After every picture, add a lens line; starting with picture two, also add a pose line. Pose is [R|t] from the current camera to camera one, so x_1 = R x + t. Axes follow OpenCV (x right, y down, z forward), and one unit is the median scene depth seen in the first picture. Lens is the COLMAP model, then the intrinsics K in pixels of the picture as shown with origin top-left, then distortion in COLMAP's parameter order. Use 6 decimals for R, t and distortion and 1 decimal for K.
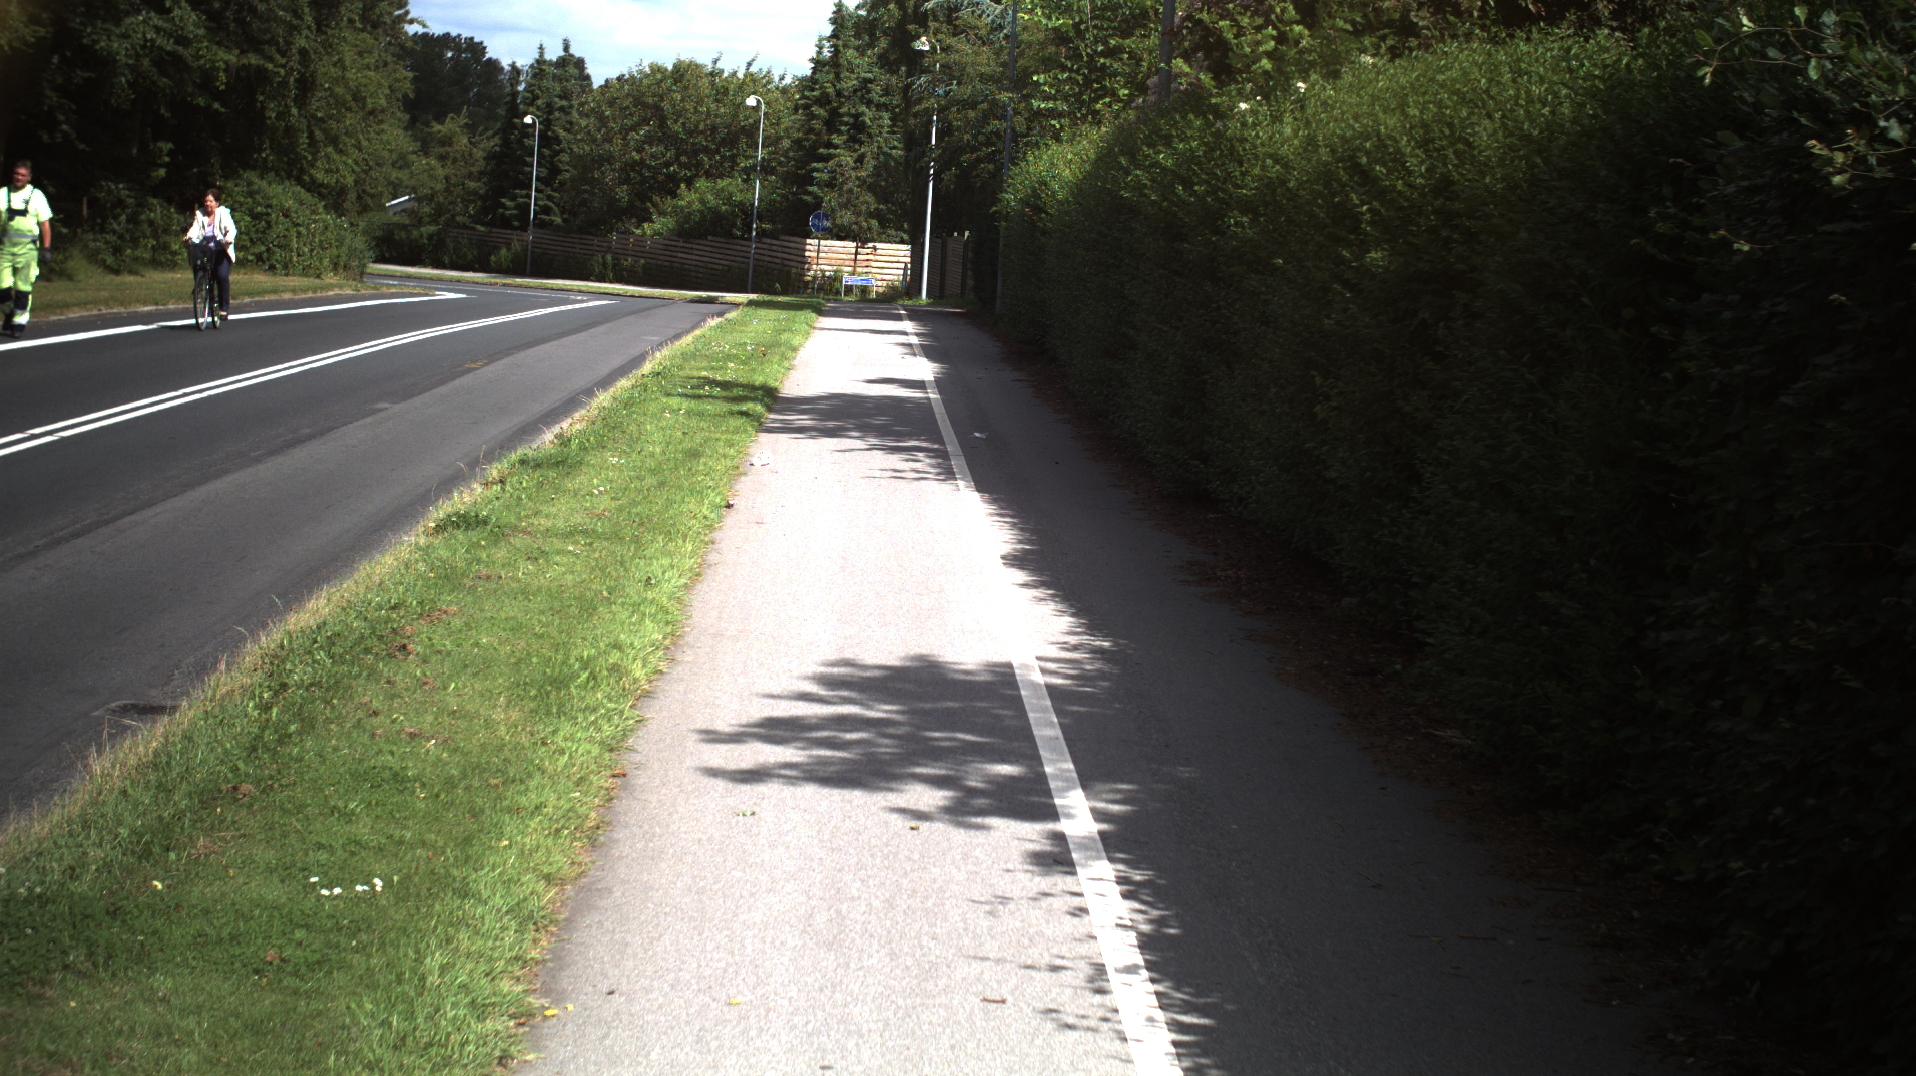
lens RADIAL K [[3330.1, 0, 958.0], [0, 3330.1, 538.0], [0, 0, 1]] dist [-0.294758, 0.316876]
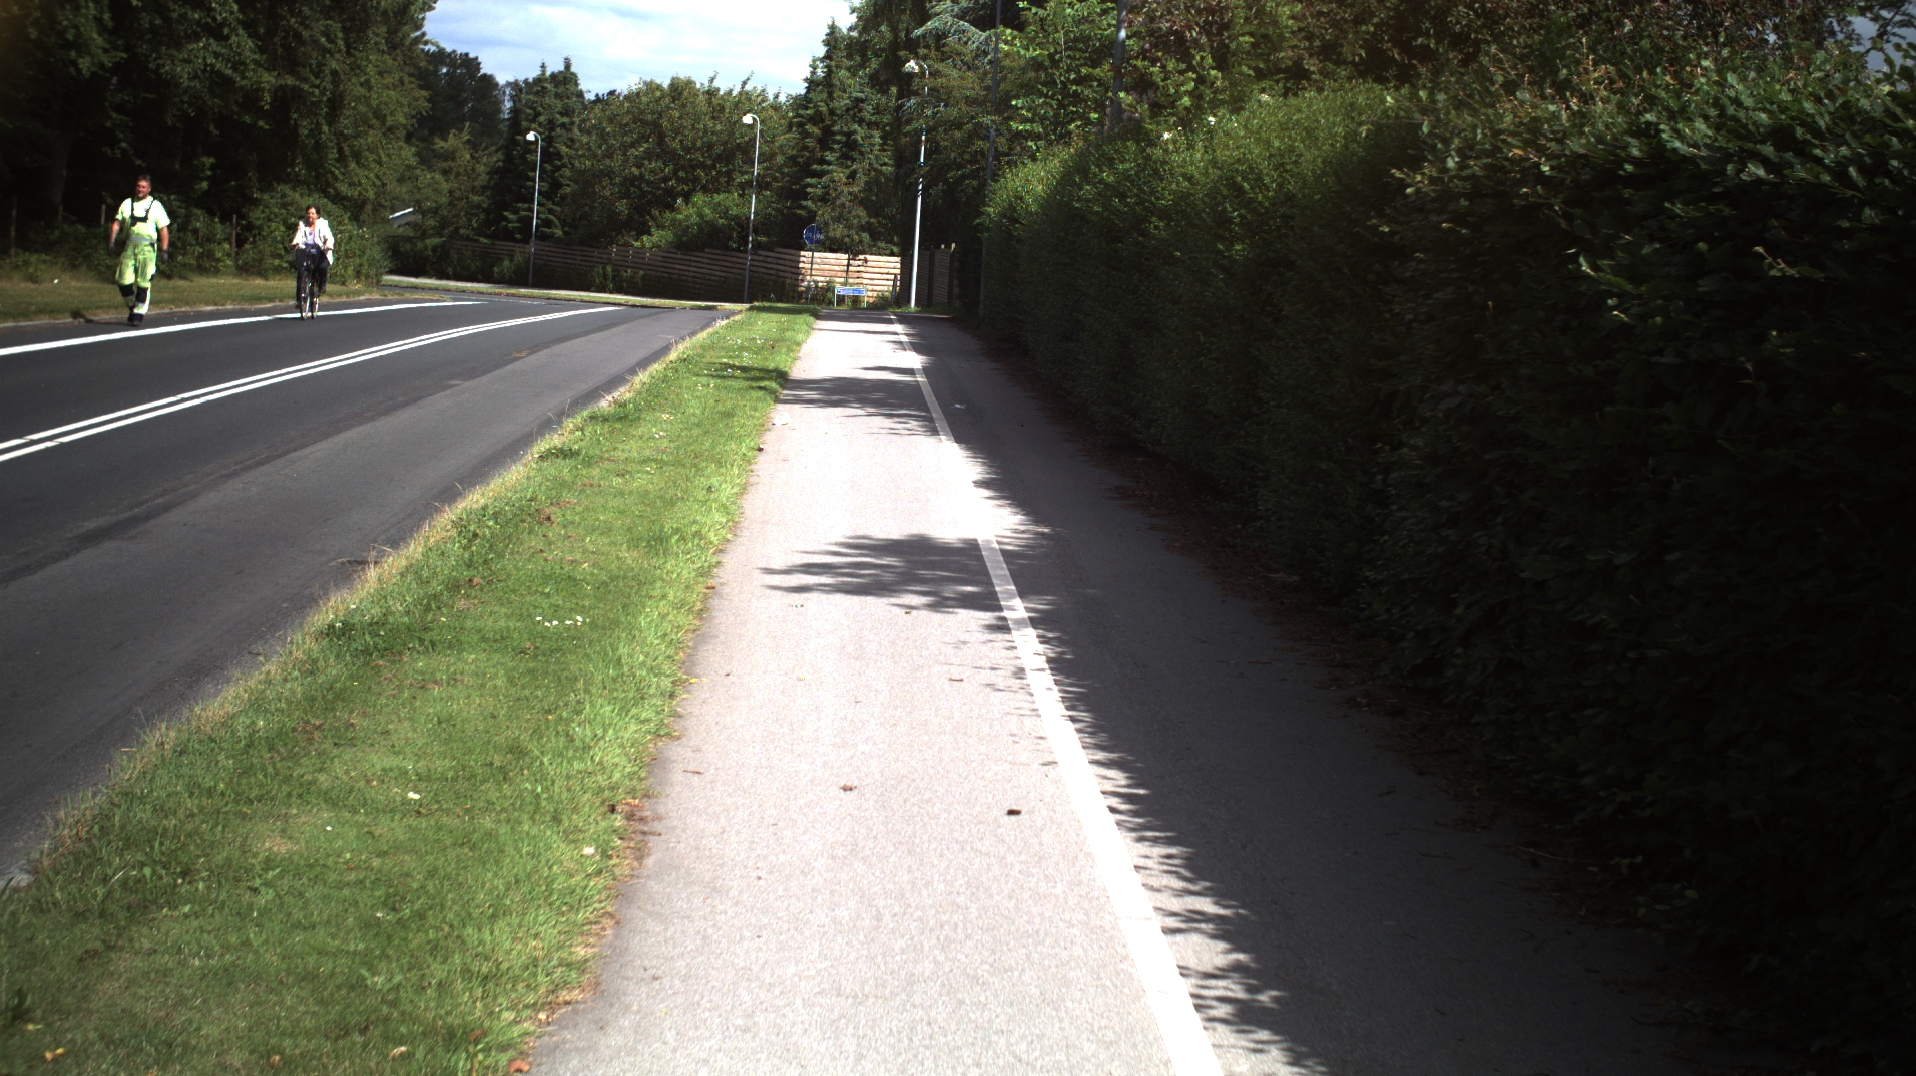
lens RADIAL K [[3330.1, 0, 958.0], [0, 3330.1, 538.0], [0, 0, 1]] dist [-0.294758, 0.316876]
pose [[0.999989, 0.002944, 0.003745, 0.000439], [-0.002926, 0.999984, -0.004760, 0.006369], [-0.003759, 0.004749, 0.999982, -0.057194]]
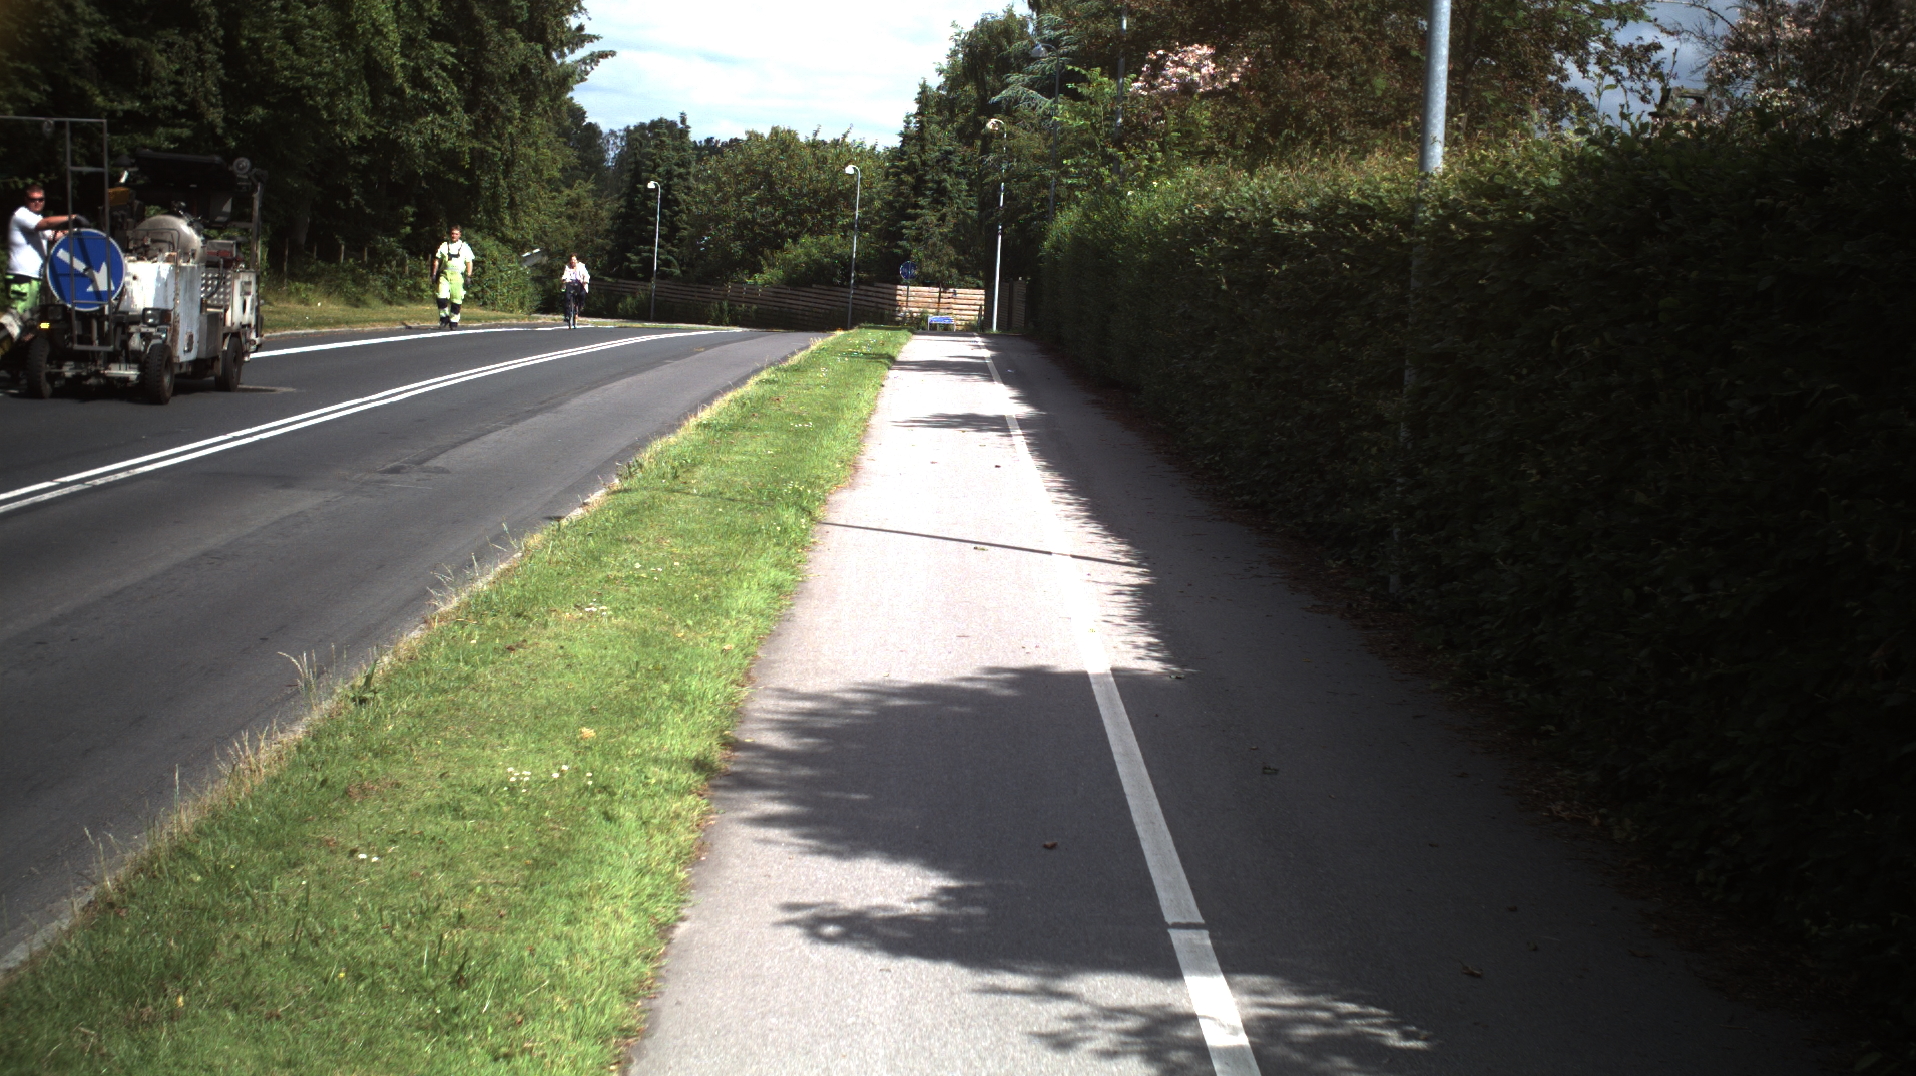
lens RADIAL K [[3330.1, 0, 958.0], [0, 3330.1, 538.0], [0, 0, 1]] dist [-0.294758, 0.316876]
pose [[0.999689, -0.003359, -0.024702, 0.006288], [0.002930, 0.999845, -0.017368, 0.025802], [0.024756, 0.017290, 0.999544, -0.228980]]
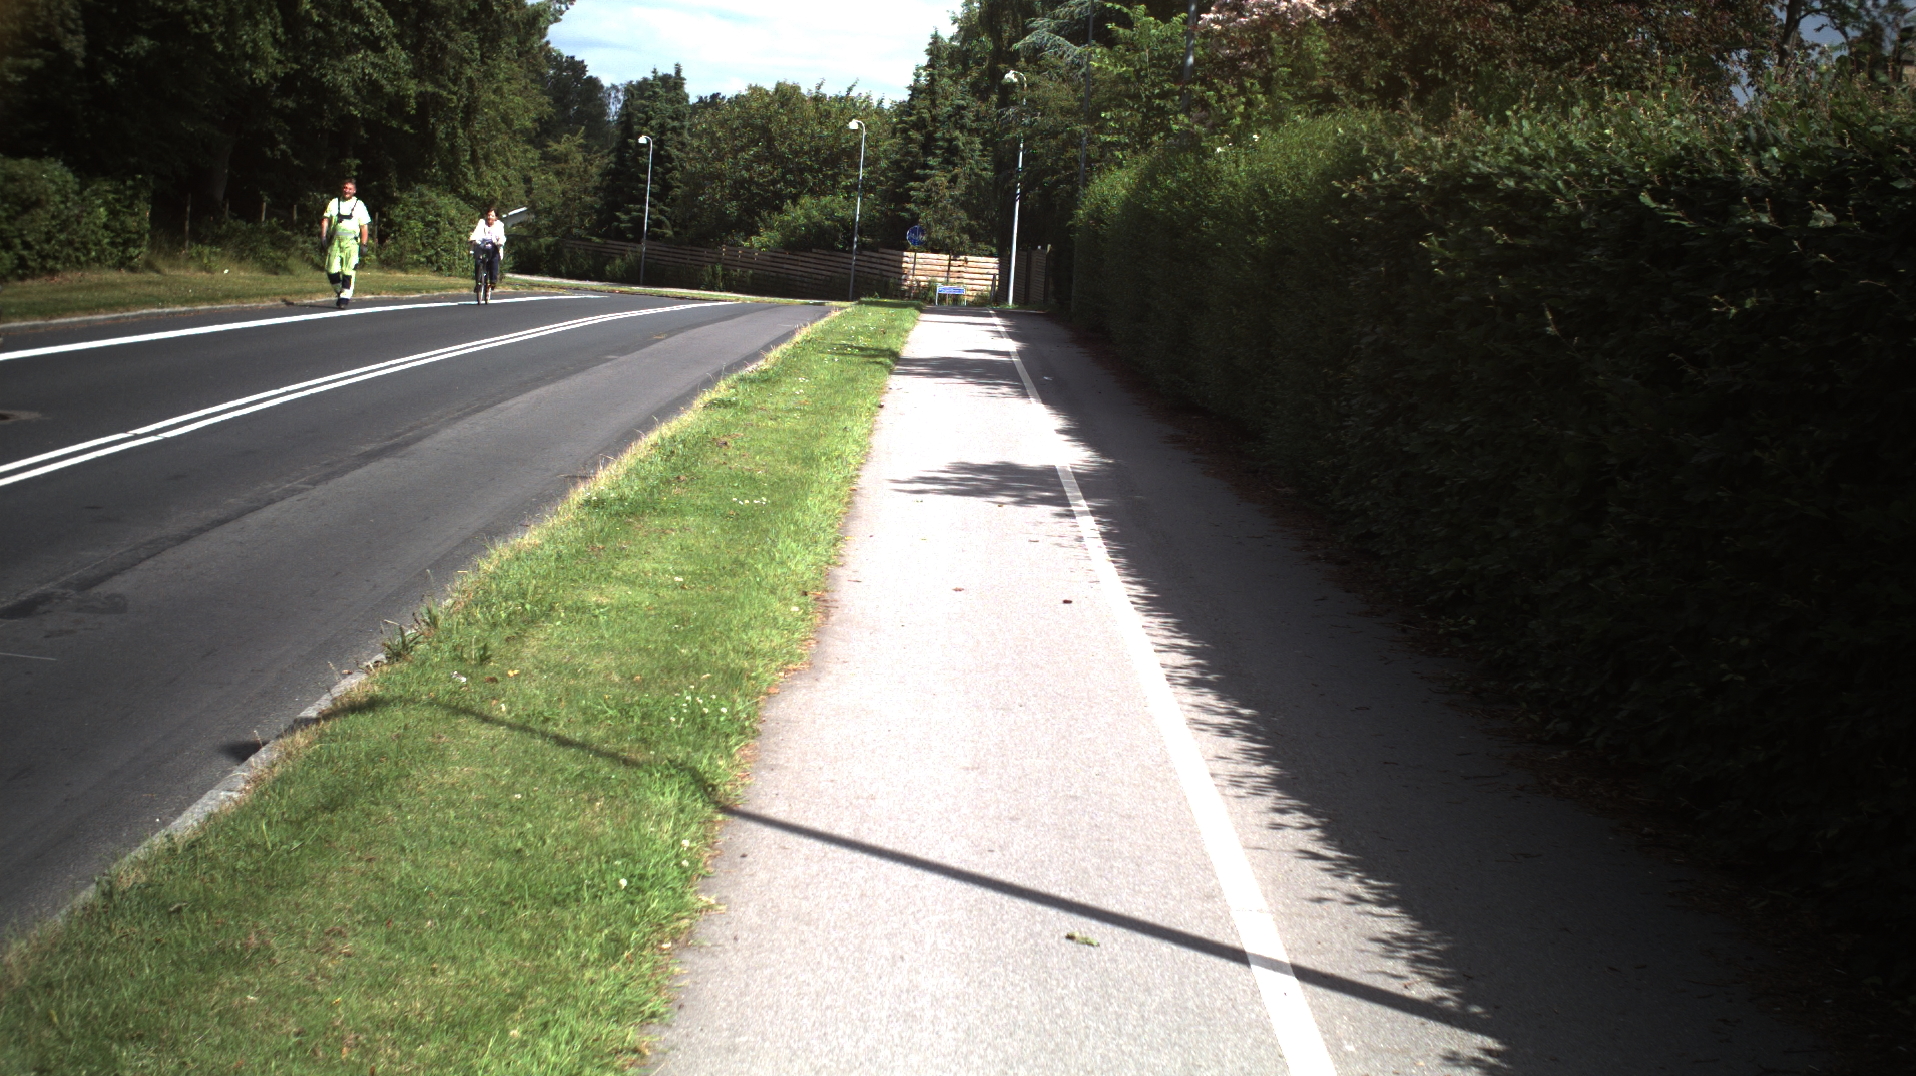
lens RADIAL K [[3330.1, 0, 958.0], [0, 3330.1, 538.0], [0, 0, 1]] dist [-0.294758, 0.316876]
pose [[0.999616, 0.010919, -0.025482, 0.001444], [-0.011069, 0.999922, -0.005752, 0.012683], [0.025417, 0.006032, 0.999659, -0.114296]]
